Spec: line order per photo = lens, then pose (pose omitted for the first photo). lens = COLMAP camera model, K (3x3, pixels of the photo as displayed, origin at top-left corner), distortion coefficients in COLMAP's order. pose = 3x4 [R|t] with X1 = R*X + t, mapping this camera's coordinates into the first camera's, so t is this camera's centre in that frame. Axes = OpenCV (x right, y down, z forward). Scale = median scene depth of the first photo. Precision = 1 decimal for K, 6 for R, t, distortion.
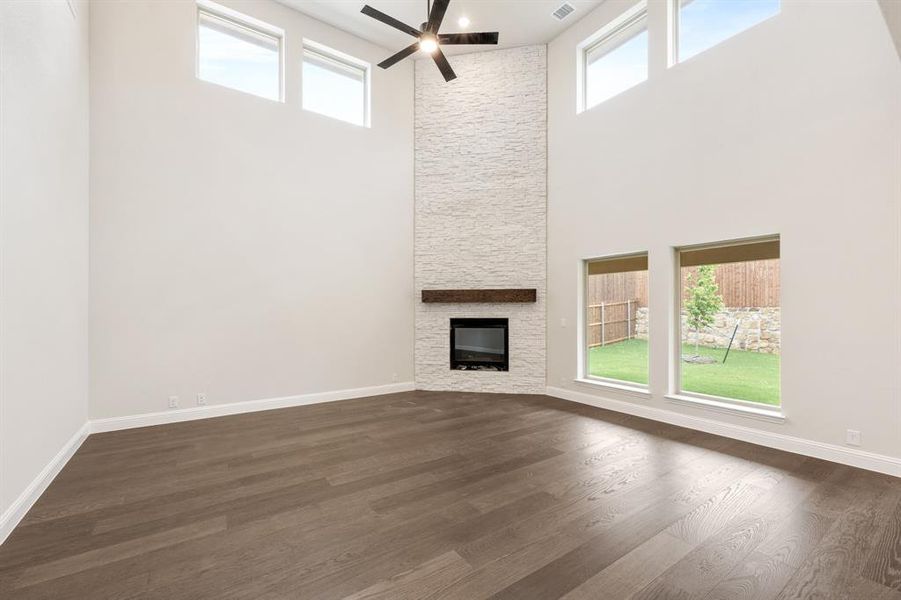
lens RADIAL K [[375.4, 0, 447.6], [0, 375.4, 308.4], [0, 0, 1]] dist [0.000902, 0.000753]
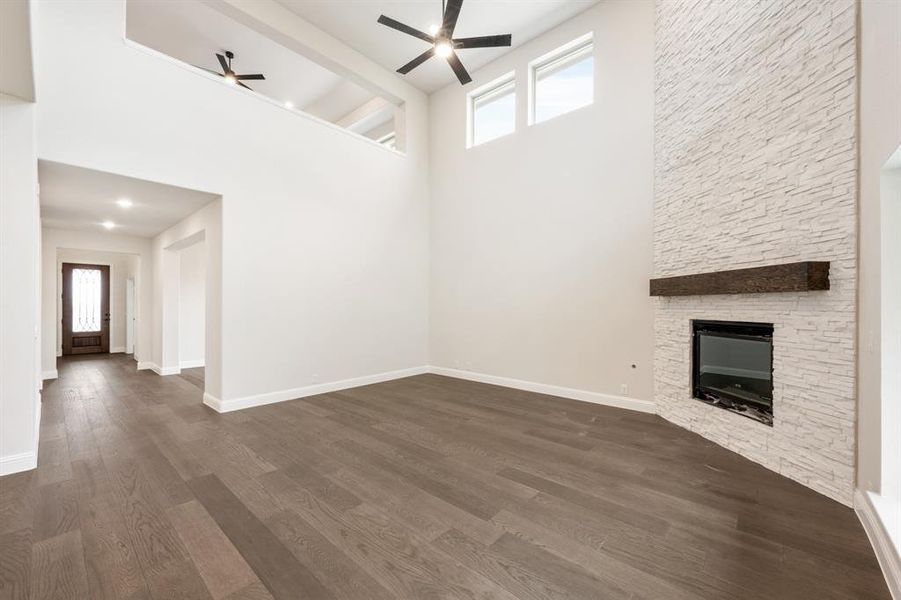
lens RADIAL K [[360.0, 0, 447.5], [0, 360.0, 302.5], [0, 0, 1]] dist [-0.001954, -0.000219]
pose [[0.238674, -0.005473, -0.971084, 0.531068], [0.001467, 0.999985, -0.005275, -0.000320], [0.971099, -0.000166, 0.238678, 0.449857]]
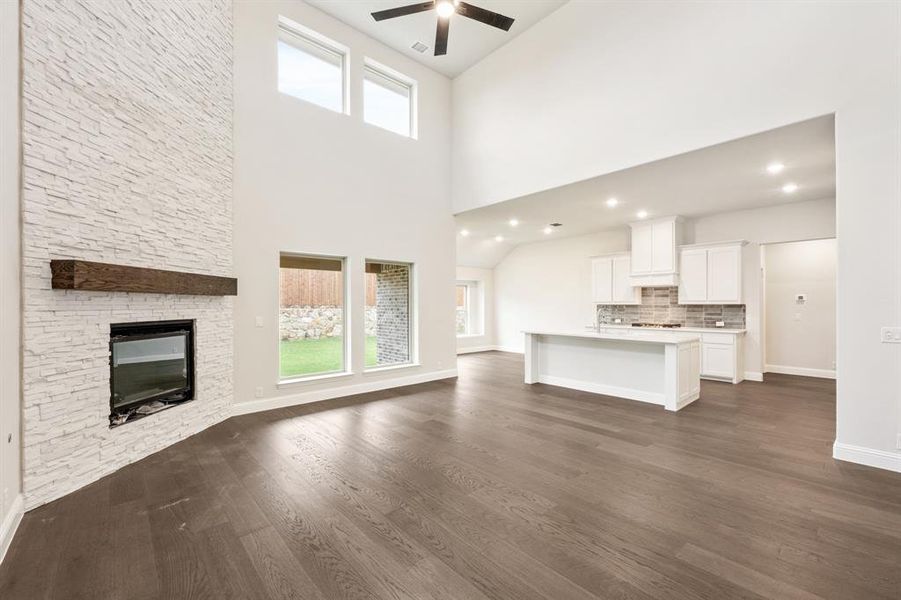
lens RADIAL K [[375.4, 0, 443.5], [0, 375.4, 302.9], [0, 0, 1]] dist [0.000902, 0.000753]
pose [[-0.117430, 0.006901, 0.993057, -0.544597], [-0.000137, 0.999976, -0.006965, 0.002687], [-0.993081, -0.000954, -0.117426, 0.645039]]
